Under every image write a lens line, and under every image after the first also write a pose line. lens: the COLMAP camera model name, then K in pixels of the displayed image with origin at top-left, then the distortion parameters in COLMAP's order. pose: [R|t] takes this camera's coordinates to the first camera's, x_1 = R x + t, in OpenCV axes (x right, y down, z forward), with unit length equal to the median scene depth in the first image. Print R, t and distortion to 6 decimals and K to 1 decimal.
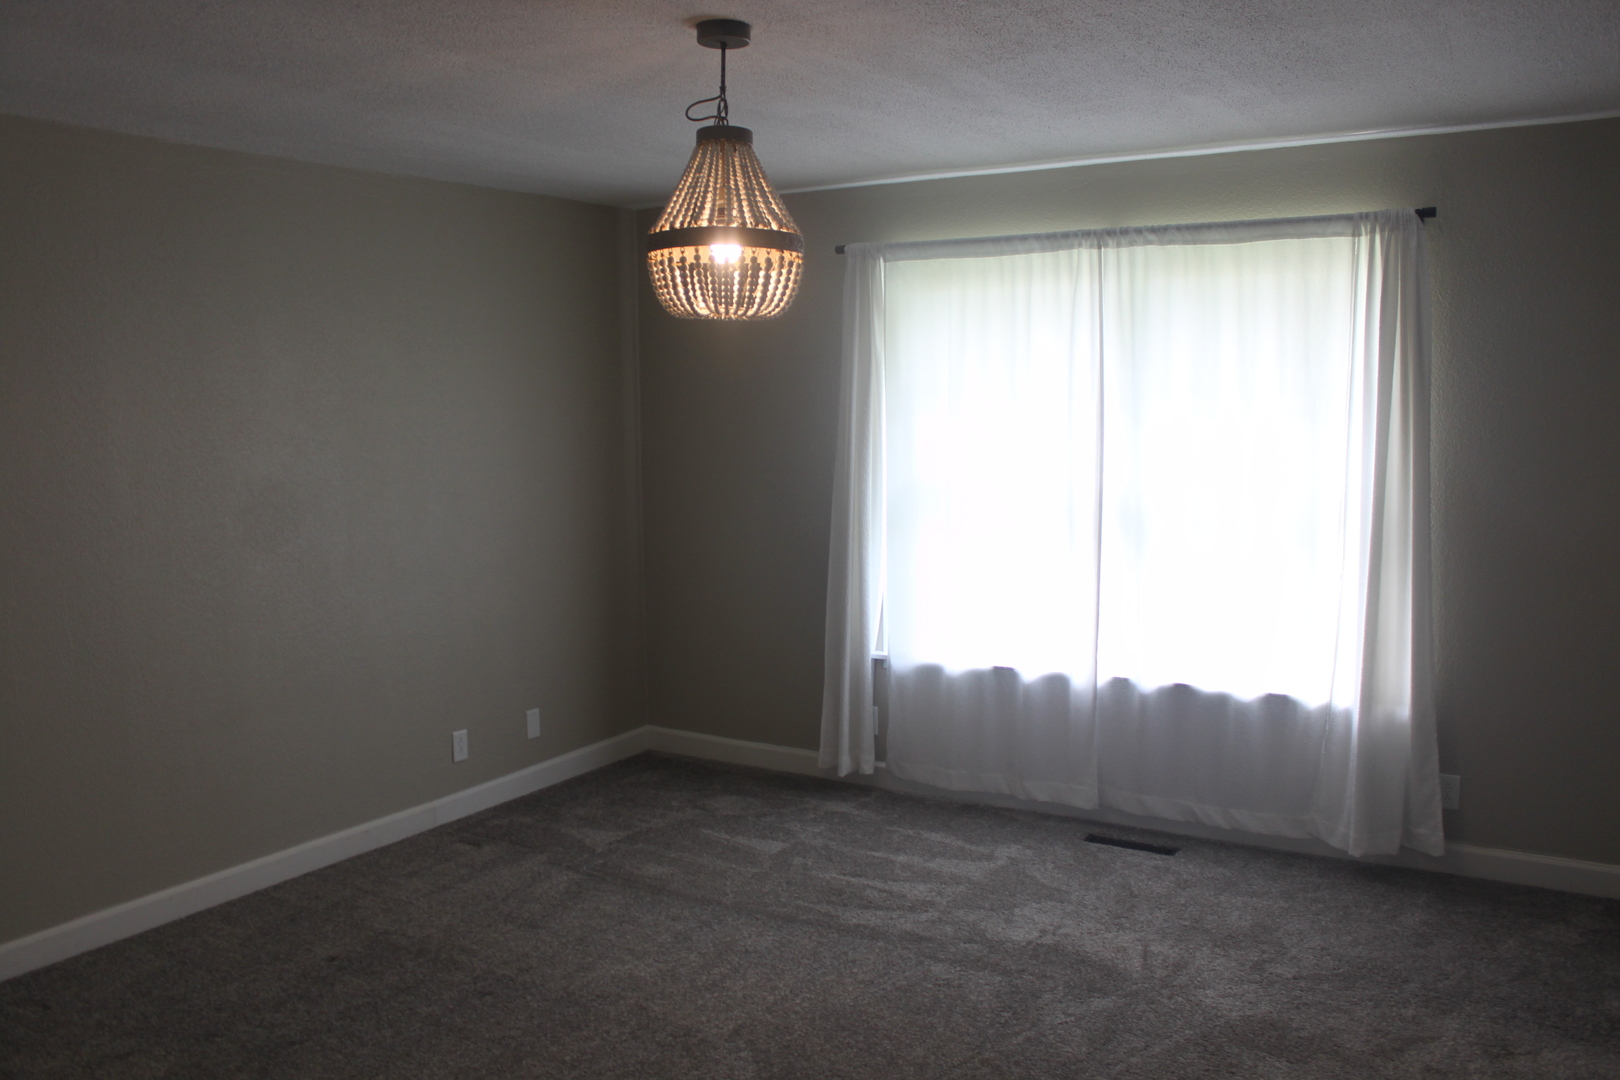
lens RADIAL K [[1404.3, 0, 851.4], [0, 1404.3, 538.6], [0, 0, 1]] dist [0.007272, 0.009561]
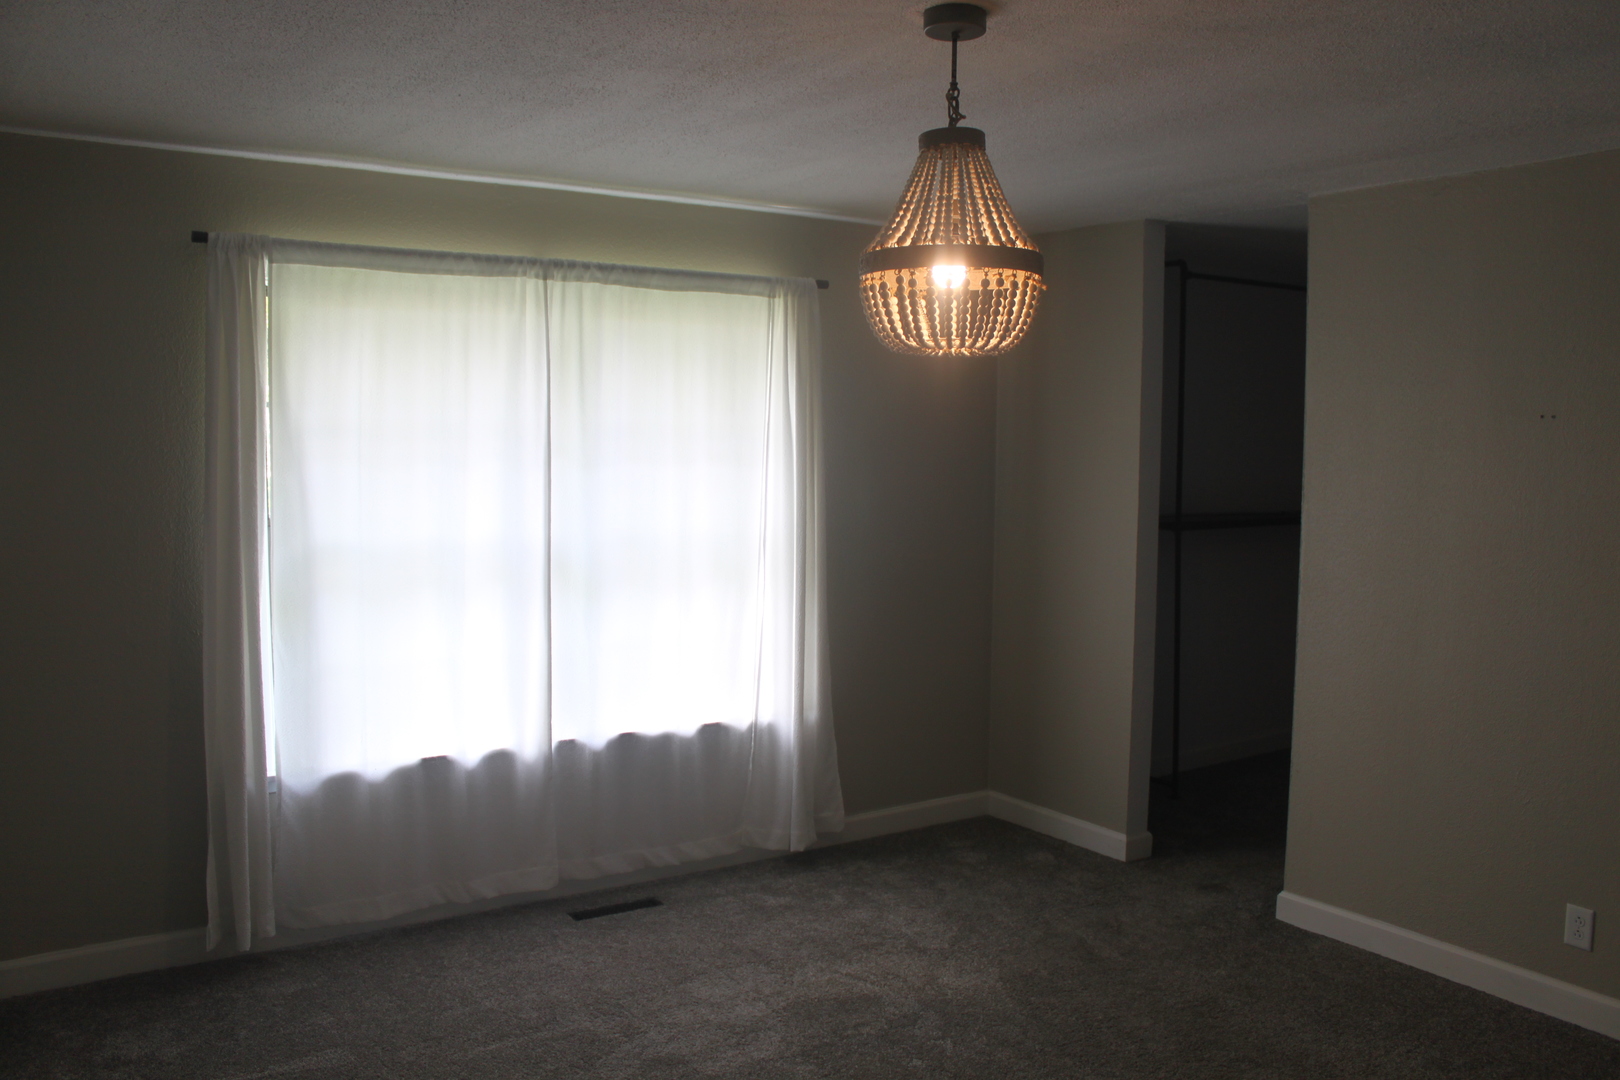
lens RADIAL K [[1404.3, 0, 851.4], [0, 1404.3, 538.6], [0, 0, 1]] dist [0.007272, 0.009561]
pose [[0.459919, -0.060088, 0.885926, -0.563559], [0.081596, 0.996346, 0.025217, -0.043767], [-0.884204, 0.060690, 0.463141, 0.406005]]
